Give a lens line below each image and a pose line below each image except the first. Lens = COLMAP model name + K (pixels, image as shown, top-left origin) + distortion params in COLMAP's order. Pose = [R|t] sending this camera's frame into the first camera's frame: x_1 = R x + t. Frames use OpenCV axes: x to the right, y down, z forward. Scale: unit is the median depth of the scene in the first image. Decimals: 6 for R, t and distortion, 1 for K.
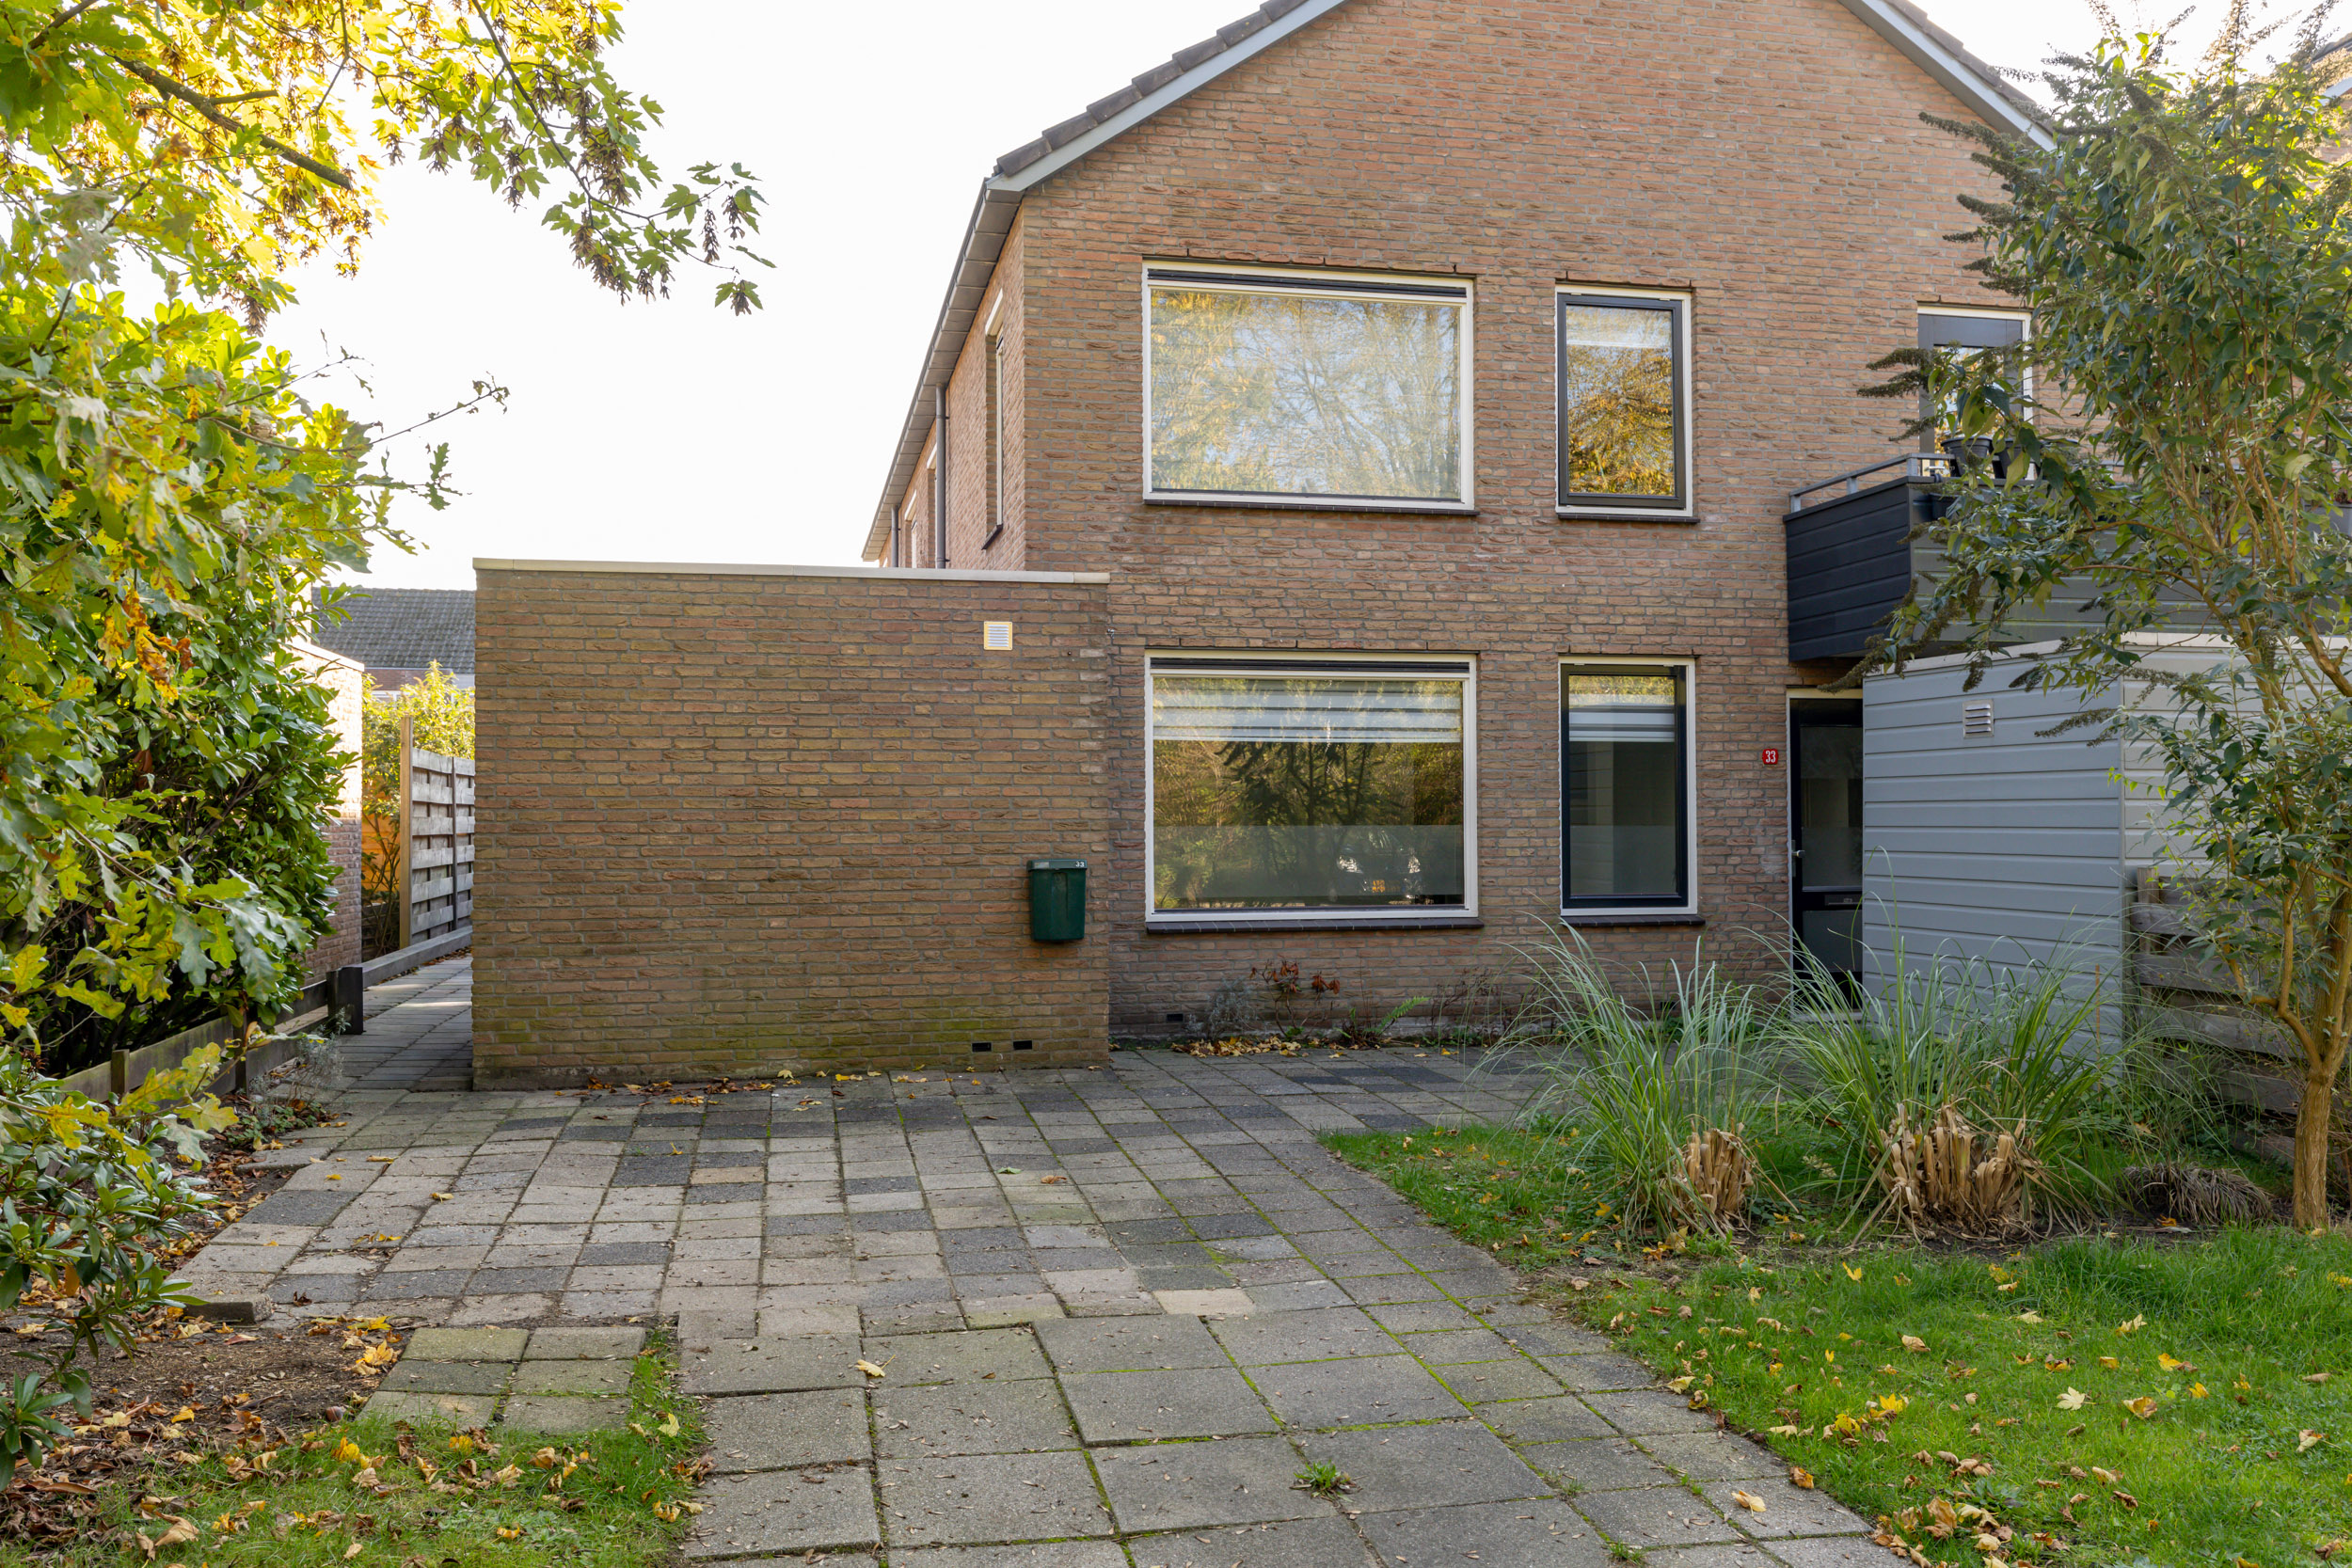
lens RADIAL K [[1910.2, 0, 1170.0], [0, 1910.2, 768.2], [0, 0, 1]] dist [0.004810, -0.017622]
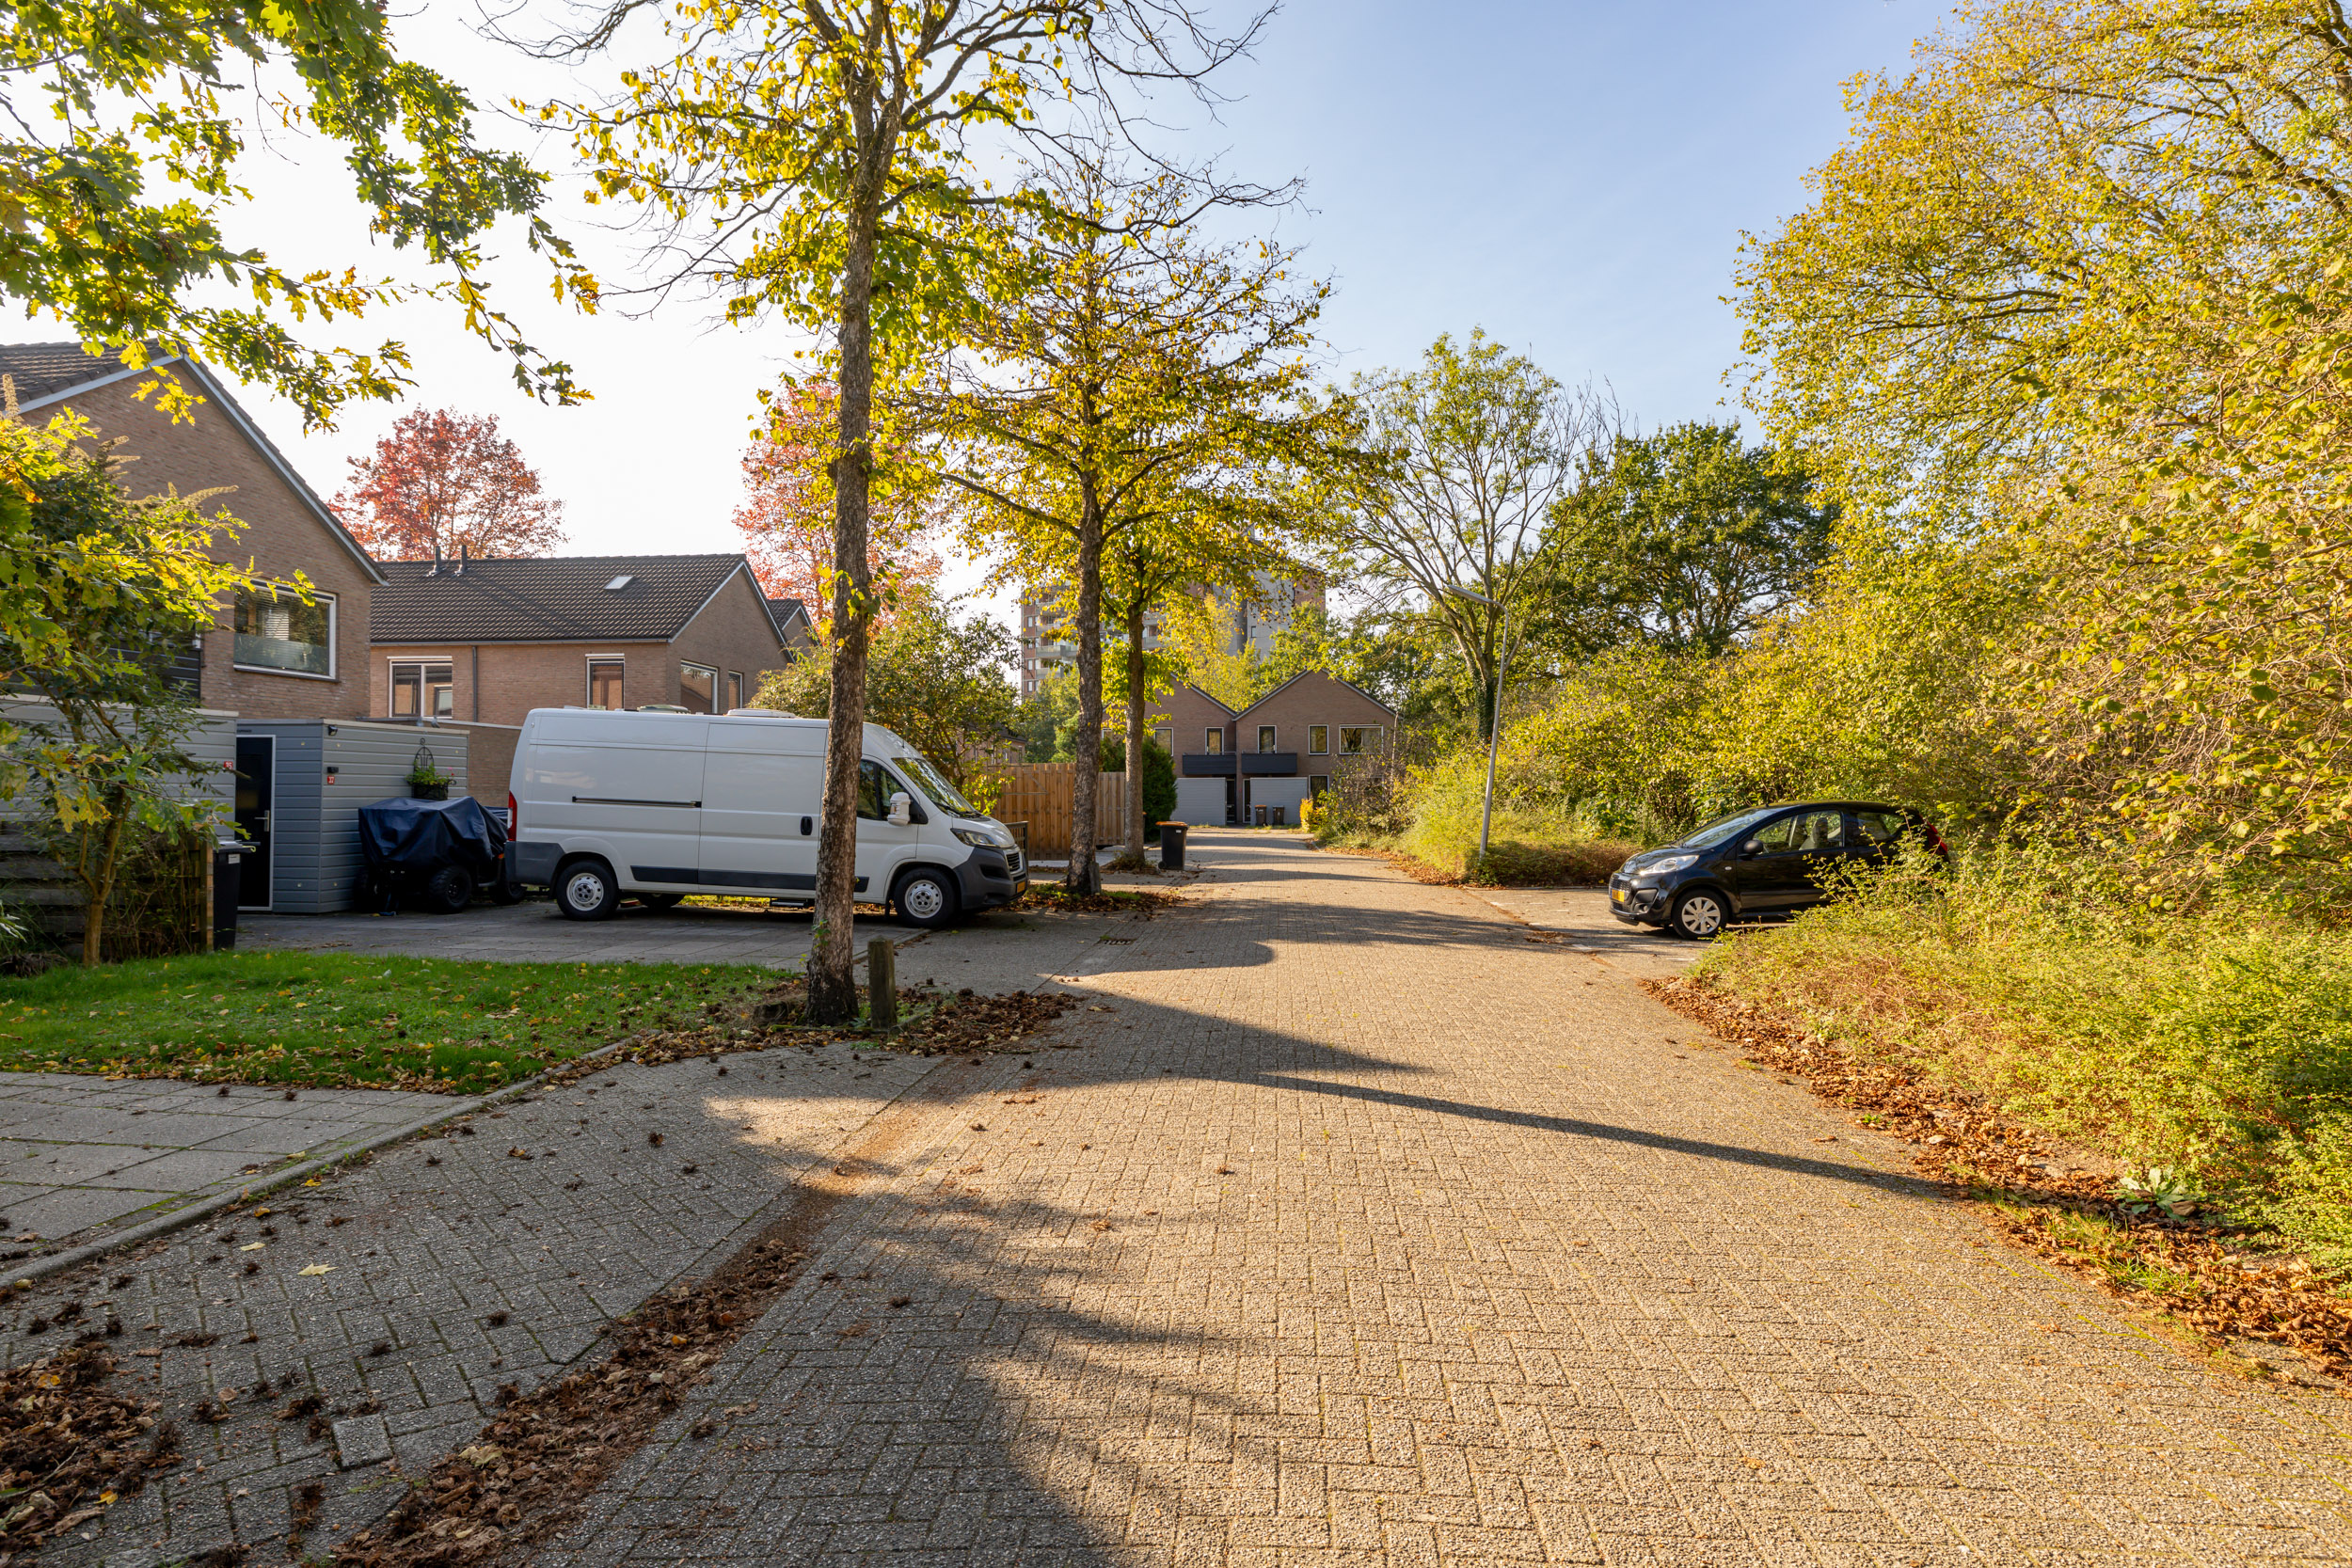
lens RADIAL K [[1258.7, 0, 1176.5], [0, 1258.7, 787.5], [0, 0, 1]] dist [-0.002202, -0.000112]
pose [[0.310543, 0.008739, 0.950519, -0.278525], [-0.024584, 0.999697, -0.001160, -0.003423], [-0.950241, -0.023008, 0.310664, -0.450163]]
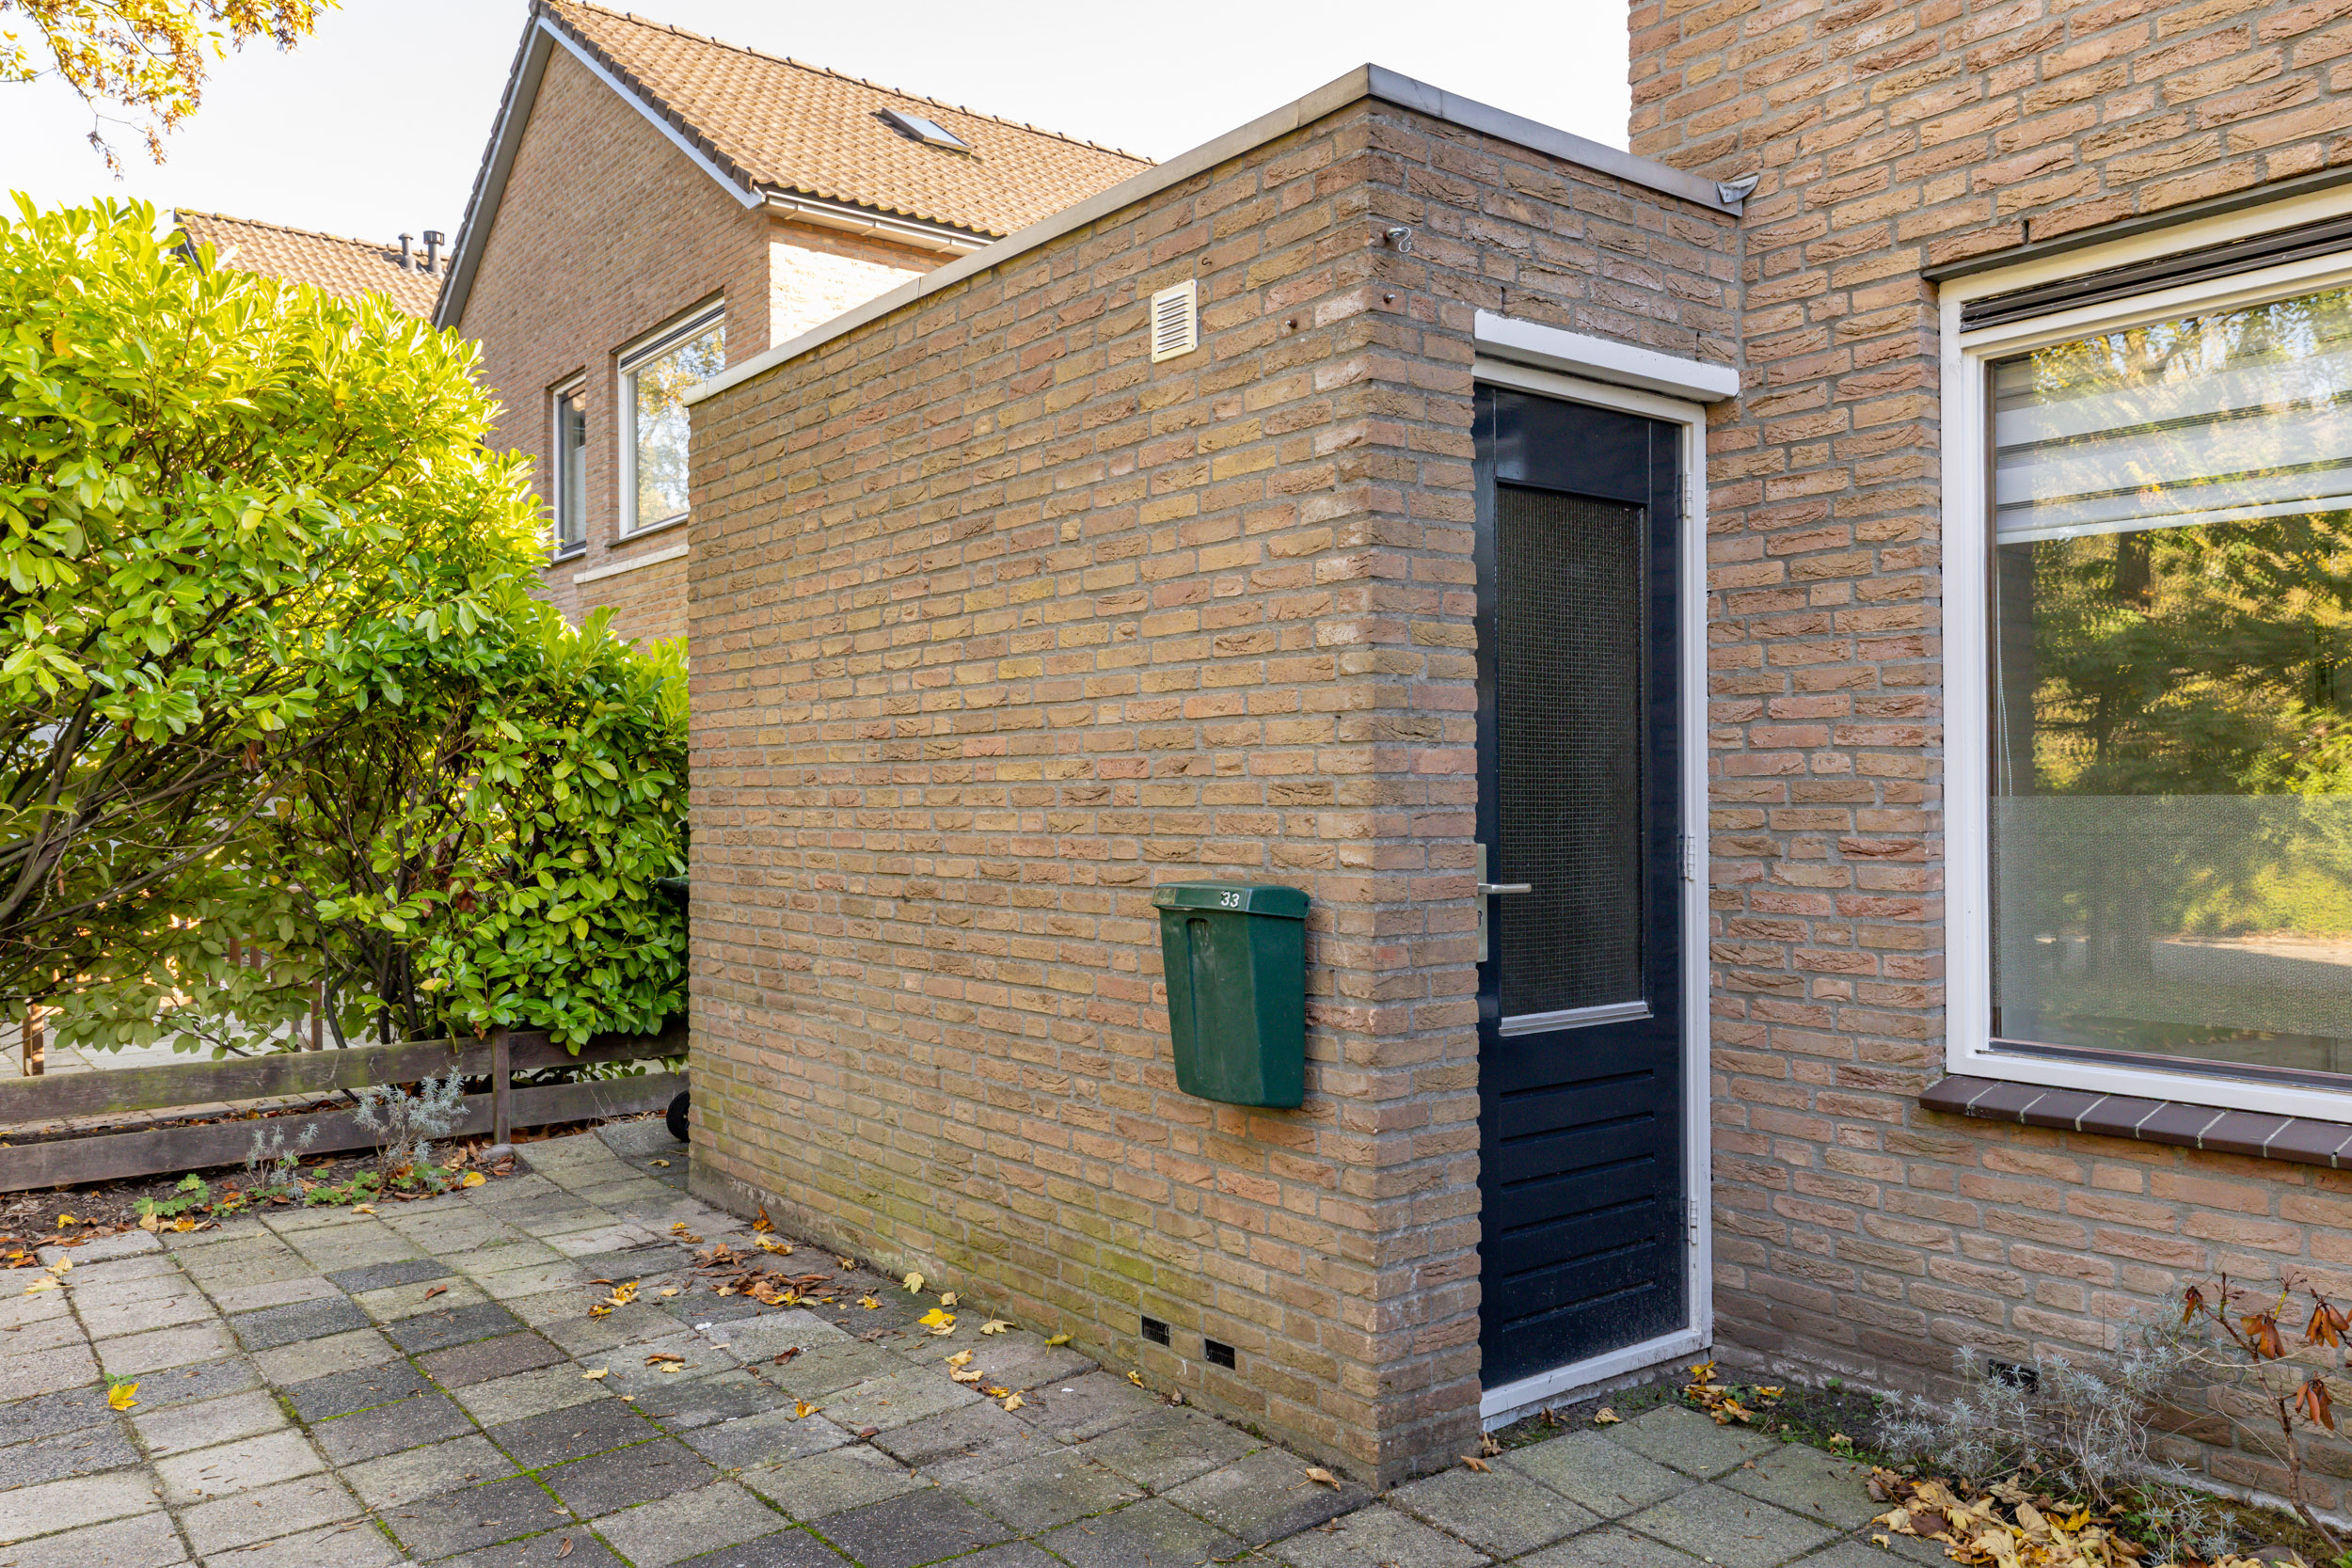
lens RADIAL K [[1760.6, 0, 1159.3], [0, 1760.6, 783.5], [0, 0, 1]] dist [0.007892, -0.012642]
pose [[0.419973, -0.005684, -0.907519, 0.247344], [0.025962, 0.999646, 0.005754, 0.025989], [0.907165, -0.025978, 0.419973, 0.844910]]
